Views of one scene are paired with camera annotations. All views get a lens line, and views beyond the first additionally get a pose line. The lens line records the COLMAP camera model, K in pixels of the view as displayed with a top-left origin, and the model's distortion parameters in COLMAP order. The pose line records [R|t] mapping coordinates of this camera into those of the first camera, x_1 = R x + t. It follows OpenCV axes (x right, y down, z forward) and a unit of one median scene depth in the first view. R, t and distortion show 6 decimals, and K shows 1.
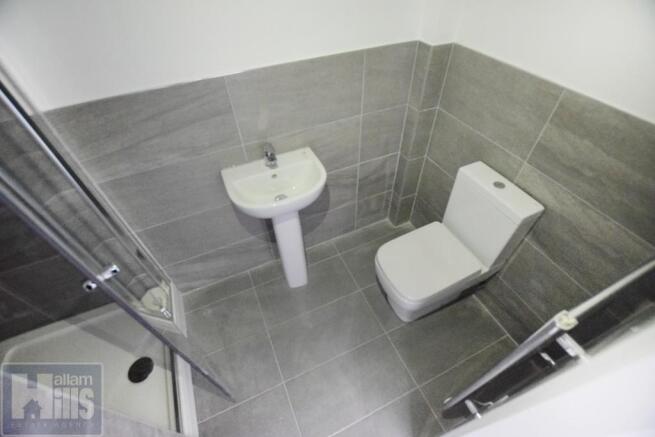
lens RADIAL K [[287.7, 0, 328.1], [0, 287.7, 221.6], [0, 0, 1]] dist [-0.033247, 0.000411]
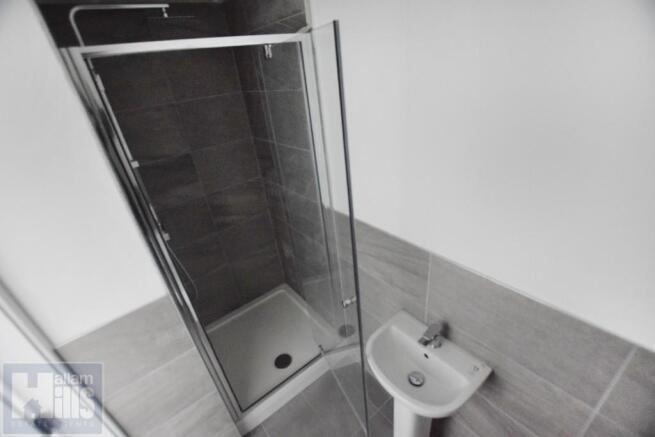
lens RADIAL K [[287.7, 0, 328.1], [0, 287.7, 221.6], [0, 0, 1]] dist [-0.033247, 0.000411]
pose [[0.237439, 0.459837, -0.855671, 0.332212], [-0.633759, 0.740900, 0.222299, -0.499912], [0.736188, 0.489506, 0.467345, 0.145997]]
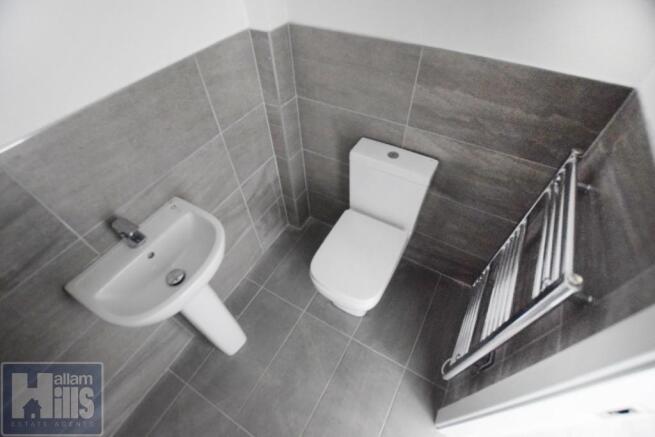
lens RADIAL K [[287.7, 0, 328.1], [0, 287.7, 221.6], [0, 0, 1]] dist [-0.033247, 0.000411]
pose [[0.811420, -0.444125, 0.379935, -0.062733], [0.427306, 0.894300, 0.132802, -0.144258], [-0.398757, 0.054590, 0.915430, 0.177302]]
